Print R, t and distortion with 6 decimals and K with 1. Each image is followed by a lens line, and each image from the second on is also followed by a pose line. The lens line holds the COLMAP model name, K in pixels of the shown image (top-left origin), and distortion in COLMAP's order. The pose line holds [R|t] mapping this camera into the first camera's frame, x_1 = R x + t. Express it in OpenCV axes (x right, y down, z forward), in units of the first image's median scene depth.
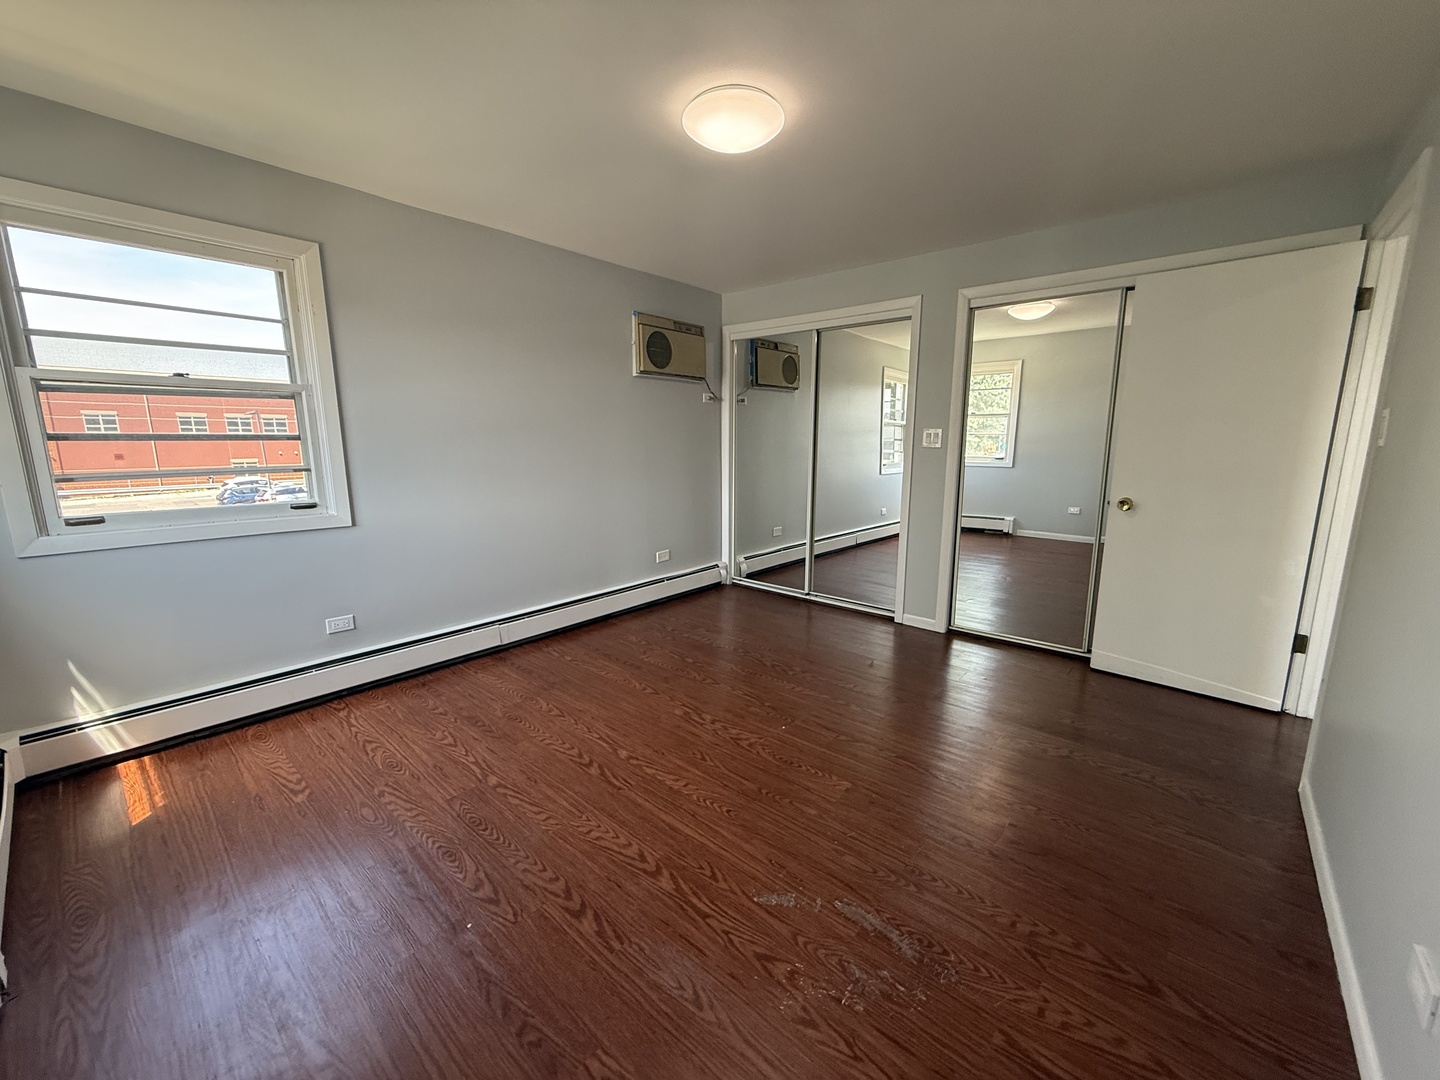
lens RADIAL K [[571.8, 0, 714.7], [0, 571.8, 540.5], [0, 0, 1]] dist [0.001290, -0.000180]
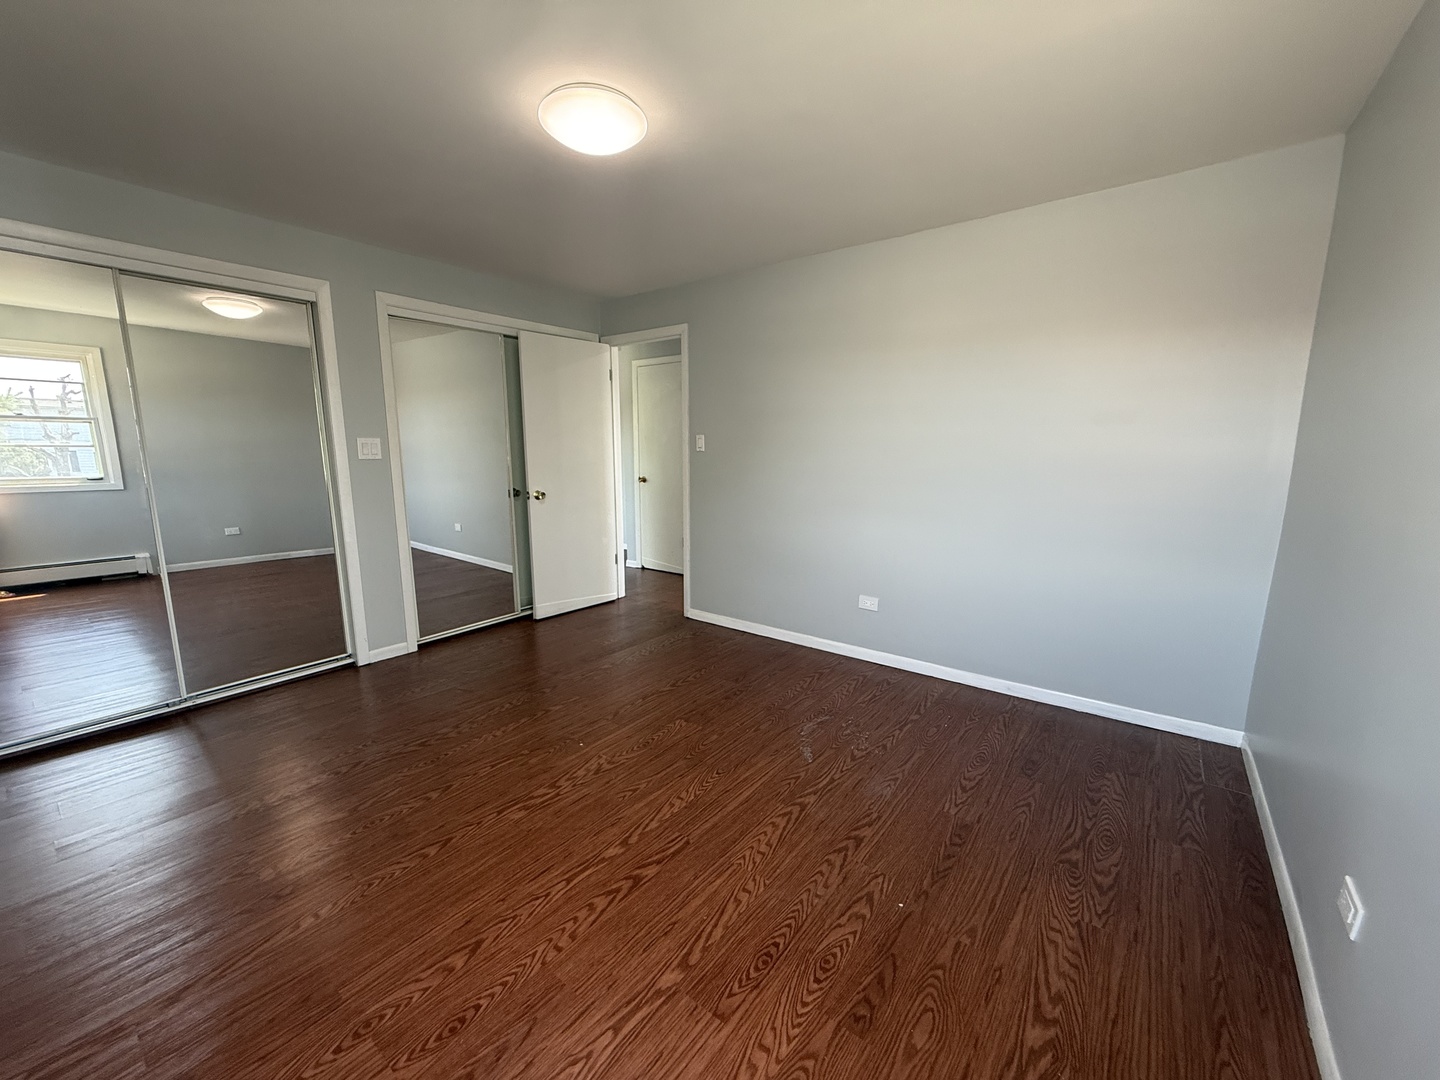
lens RADIAL K [[571.8, 0, 714.7], [0, 571.8, 540.5], [0, 0, 1]] dist [0.001290, -0.000180]
pose [[-0.060876, -0.162815, 0.984777, -0.885088], [0.173070, 0.969941, 0.171061, -0.155832], [-0.983026, 0.180848, -0.030868, 0.818040]]
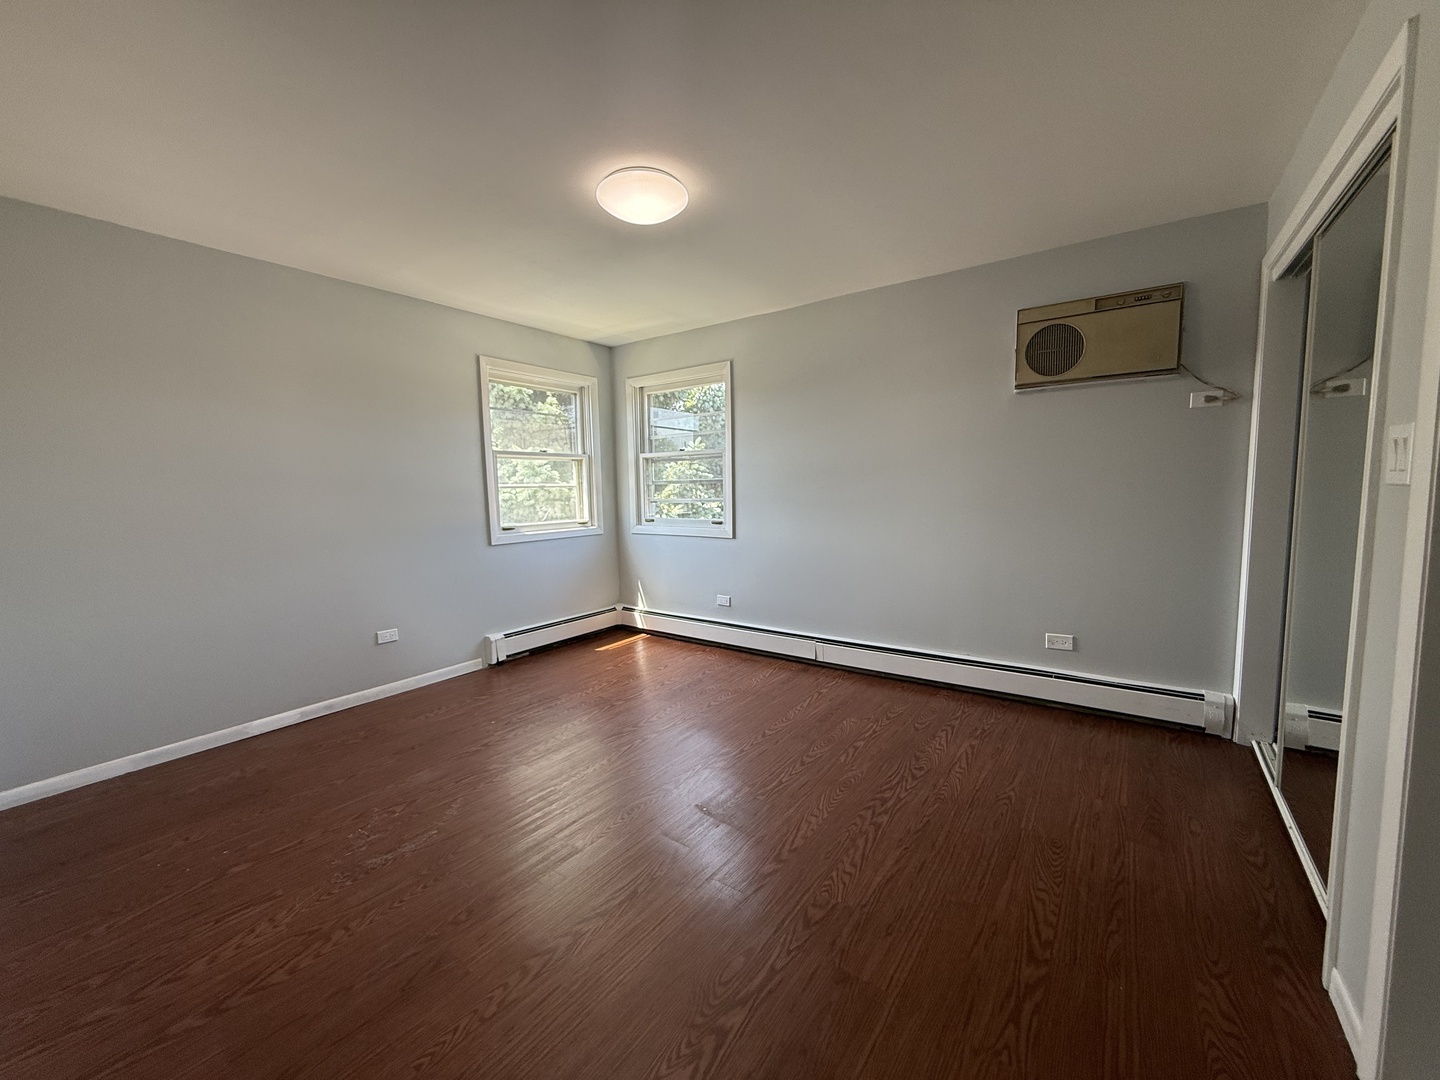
lens RADIAL K [[571.8, 0, 714.7], [0, 571.8, 540.5], [0, 0, 1]] dist [0.001290, -0.000180]
pose [[0.093895, 0.092764, -0.991251, 1.031628], [-0.156733, 0.984612, 0.077296, -0.154735], [0.983167, 0.148104, 0.106990, 0.949316]]
